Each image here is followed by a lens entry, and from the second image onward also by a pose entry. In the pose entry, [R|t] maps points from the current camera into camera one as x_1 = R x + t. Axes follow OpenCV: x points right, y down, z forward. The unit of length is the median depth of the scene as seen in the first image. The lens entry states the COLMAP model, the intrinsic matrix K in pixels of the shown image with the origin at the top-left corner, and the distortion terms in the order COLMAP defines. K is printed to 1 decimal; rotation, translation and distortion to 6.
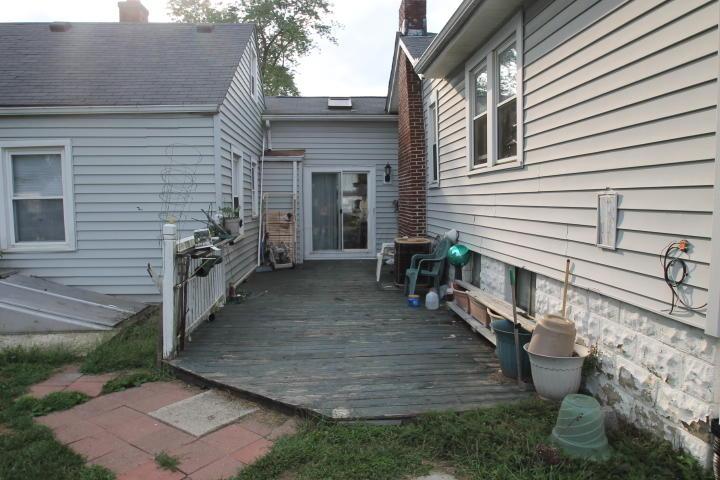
lens RADIAL K [[495.3, 0, 360.0], [0, 495.3, 240.0], [0, 0, 1]] dist [-0.037455, 0.001239]
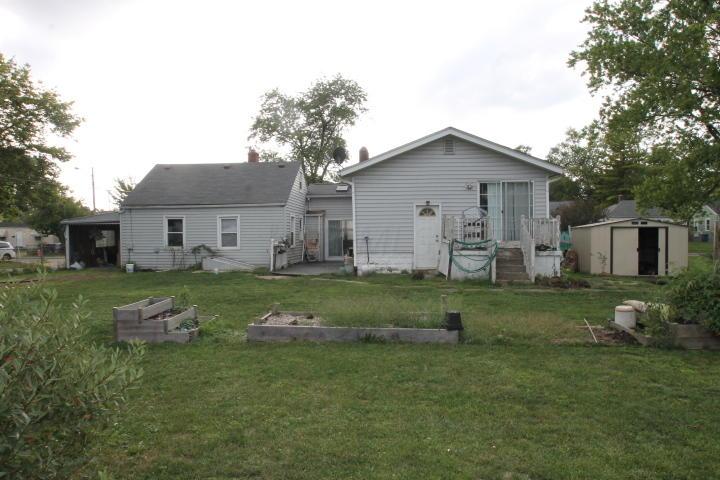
lens RADIAL K [[495.3, 0, 360.0], [0, 495.3, 240.0], [0, 0, 1]] dist [-0.037455, 0.001239]
pose [[0.989555, -0.003619, -0.144113, 0.579729], [-0.006000, 0.997784, -0.066261, 0.153019], [0.144033, 0.066434, 0.987340, -1.854586]]
